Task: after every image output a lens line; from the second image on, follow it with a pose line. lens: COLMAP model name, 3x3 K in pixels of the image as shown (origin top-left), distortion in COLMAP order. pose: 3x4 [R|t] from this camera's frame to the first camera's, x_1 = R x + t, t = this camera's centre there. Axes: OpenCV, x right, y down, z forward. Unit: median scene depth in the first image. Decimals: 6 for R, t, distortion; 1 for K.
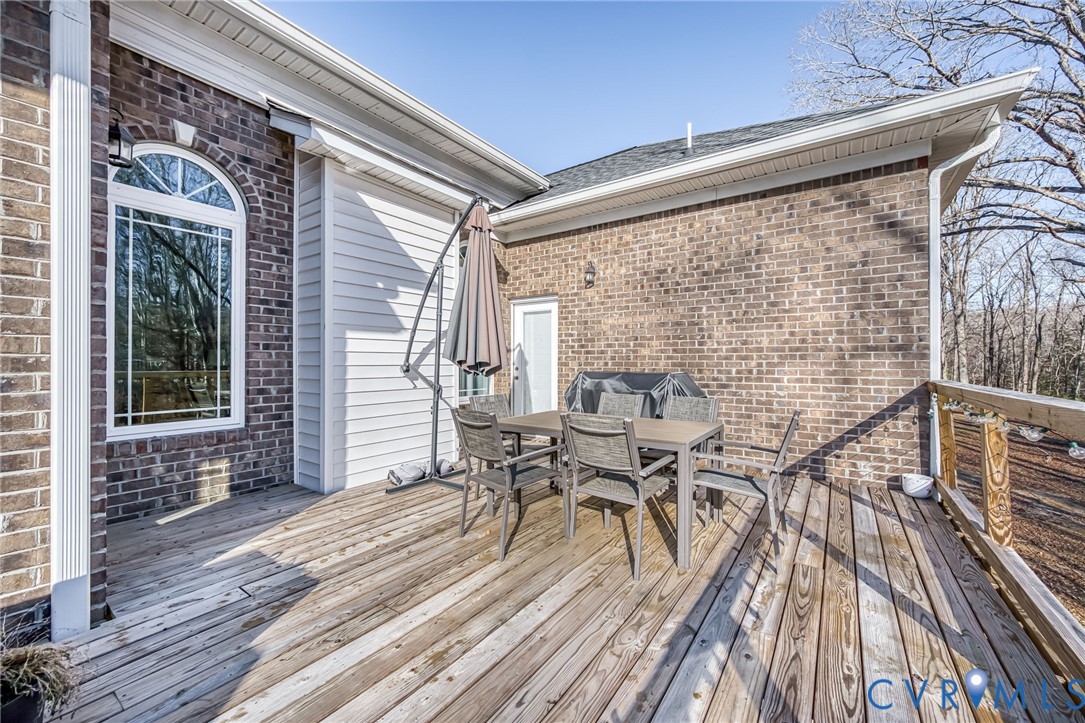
lens RADIAL K [[422.8, 0, 547.0], [0, 422.8, 357.8], [0, 0, 1]] dist [-0.003791, 0.001287]
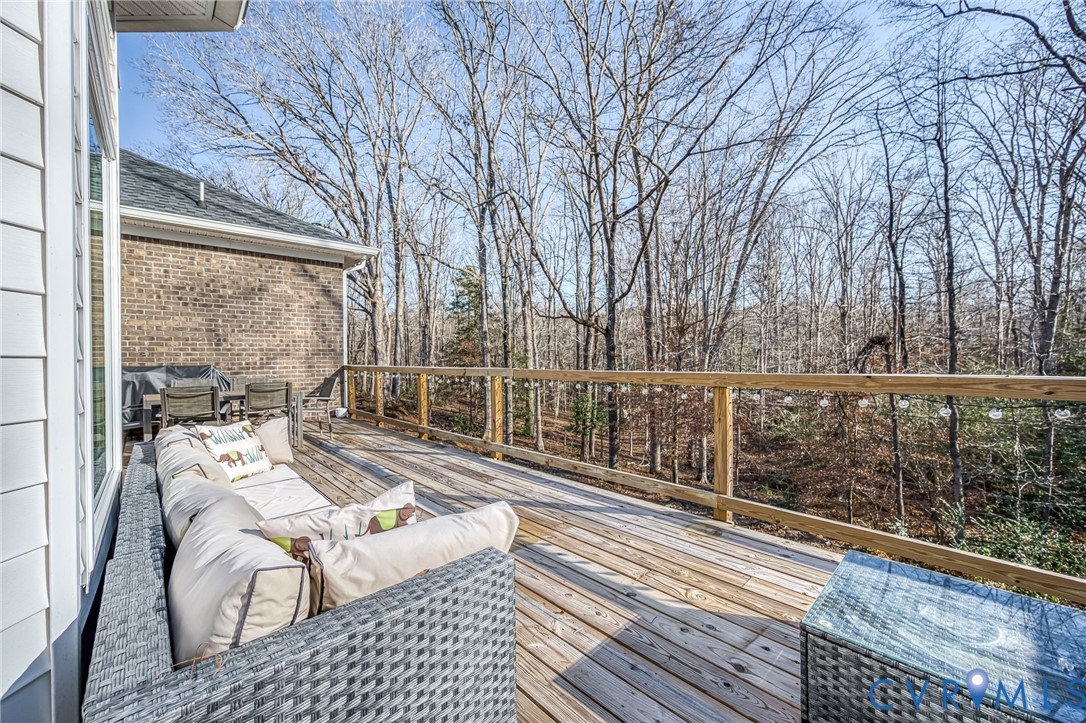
lens RADIAL K [[423.1, 0, 546.2], [0, 423.1, 361.9], [0, 0, 1]] dist [-0.003791, 0.001287]
pose [[0.213657, -0.010076, 0.976857, -0.847413], [0.002958, 0.999949, 0.009667, 0.014975], [-0.976904, 0.000824, 0.213676, -0.420941]]
